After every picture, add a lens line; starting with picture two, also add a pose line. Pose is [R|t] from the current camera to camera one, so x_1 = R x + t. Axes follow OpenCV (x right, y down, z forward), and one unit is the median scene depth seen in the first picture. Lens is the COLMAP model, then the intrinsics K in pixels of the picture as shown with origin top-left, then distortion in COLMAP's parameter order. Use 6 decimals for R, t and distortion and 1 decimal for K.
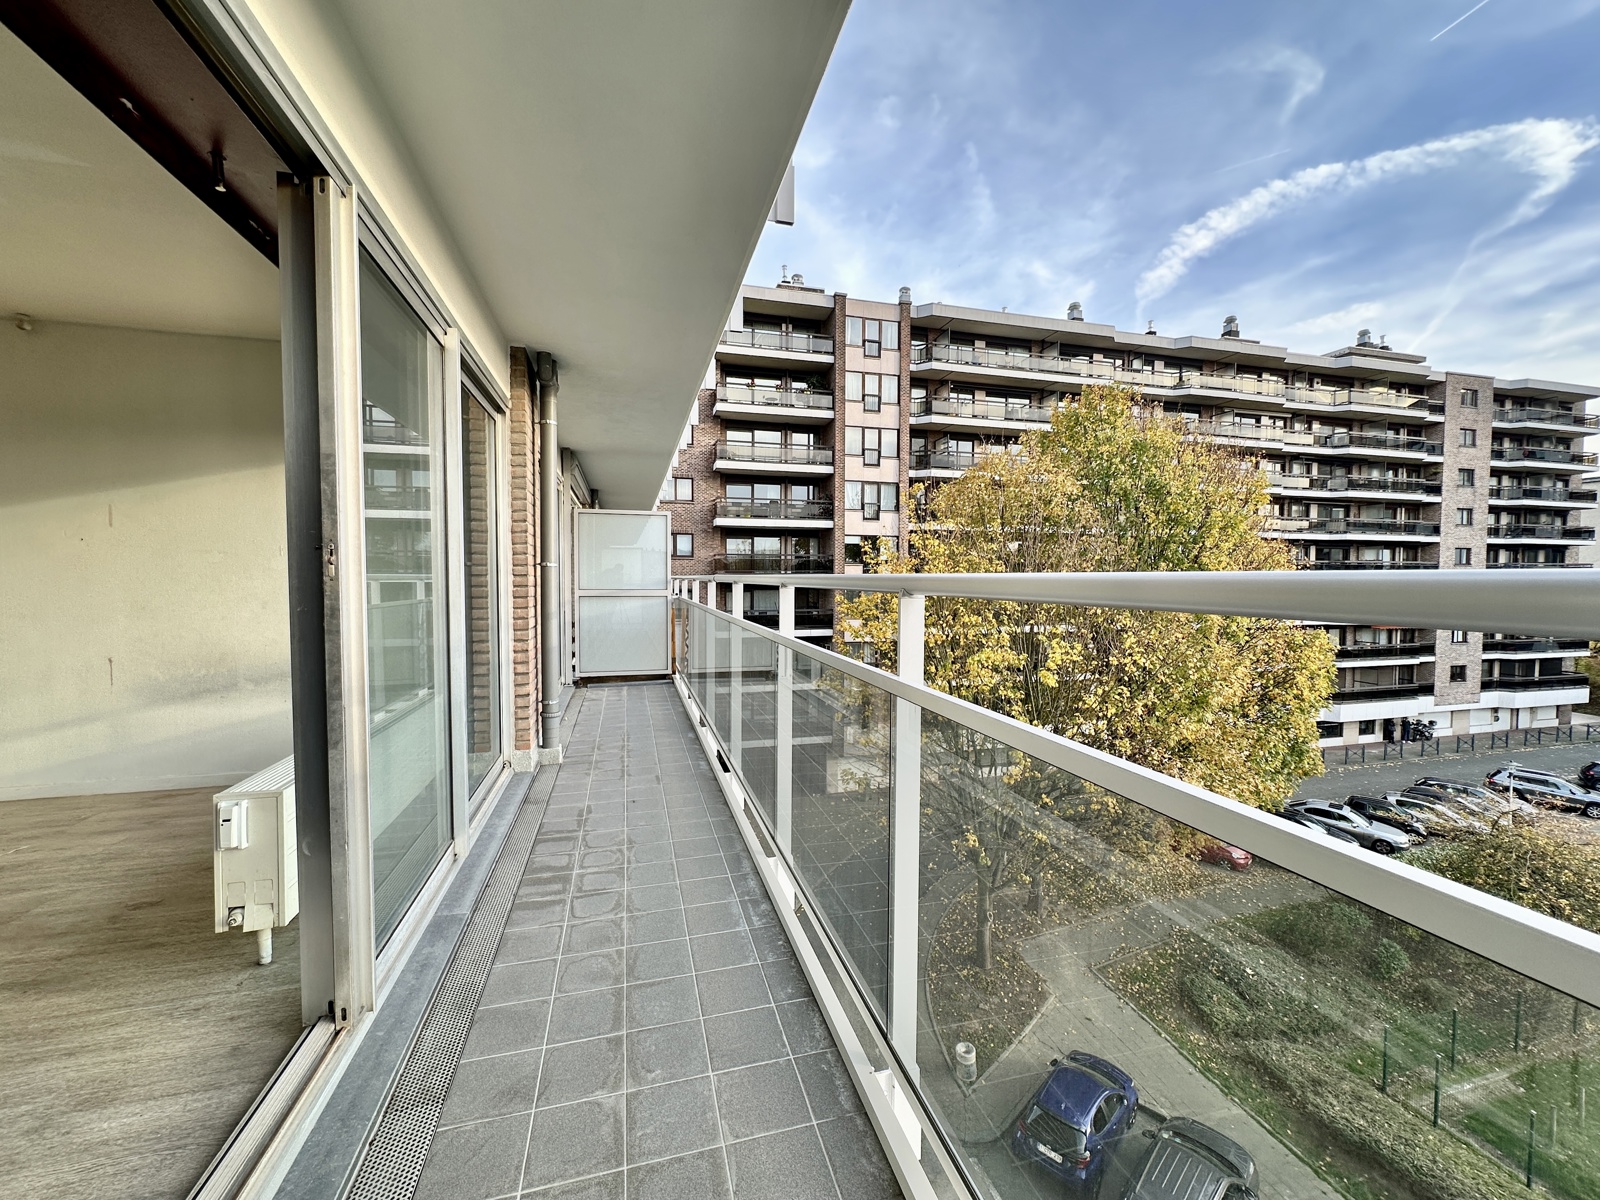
lens RADIAL K [[636.7, 0, 800.8], [0, 636.7, 600.9], [0, 0, 1]] dist [-0.002944, 0.000147]
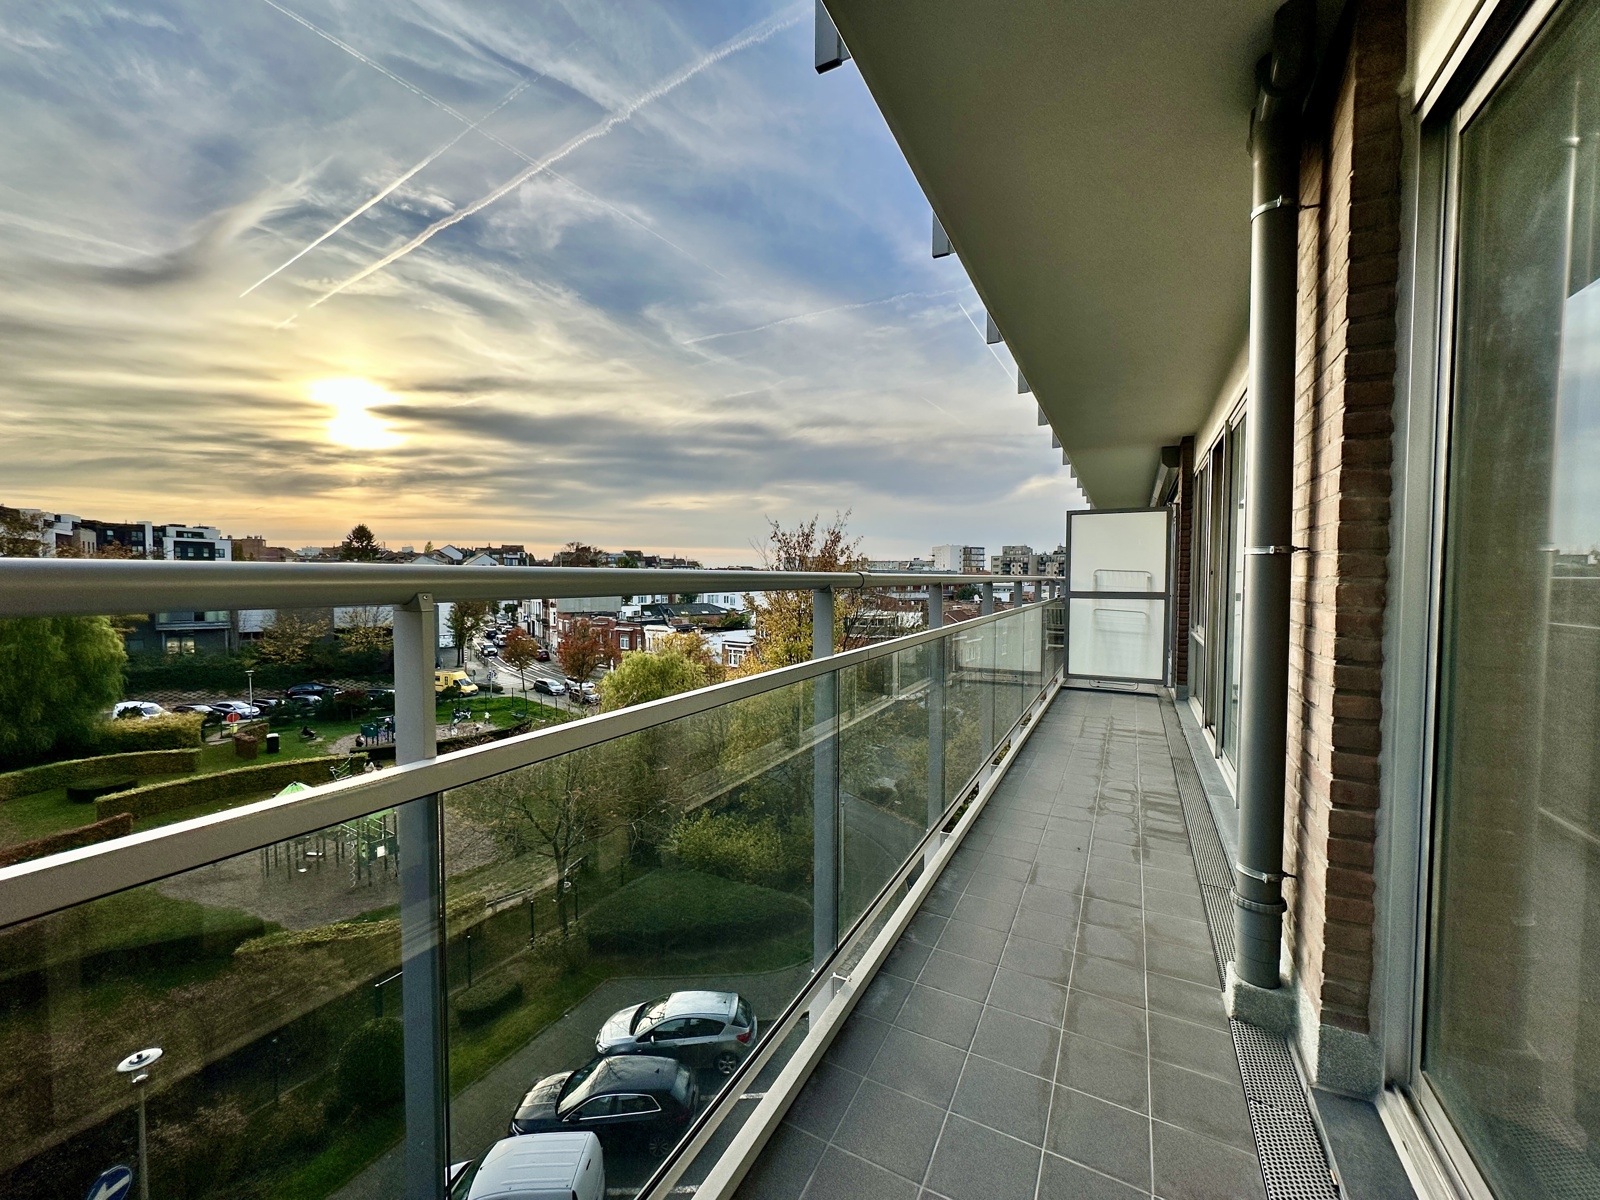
lens RADIAL K [[636.7, 0, 800.8], [0, 636.7, 600.9], [0, 0, 1]] dist [-0.002944, 0.000147]
pose [[-0.734922, -0.030926, 0.677446, -0.685624], [0.021783, 0.997368, 0.069162, -0.062331], [-0.677801, 0.065586, -0.732314, 2.282653]]
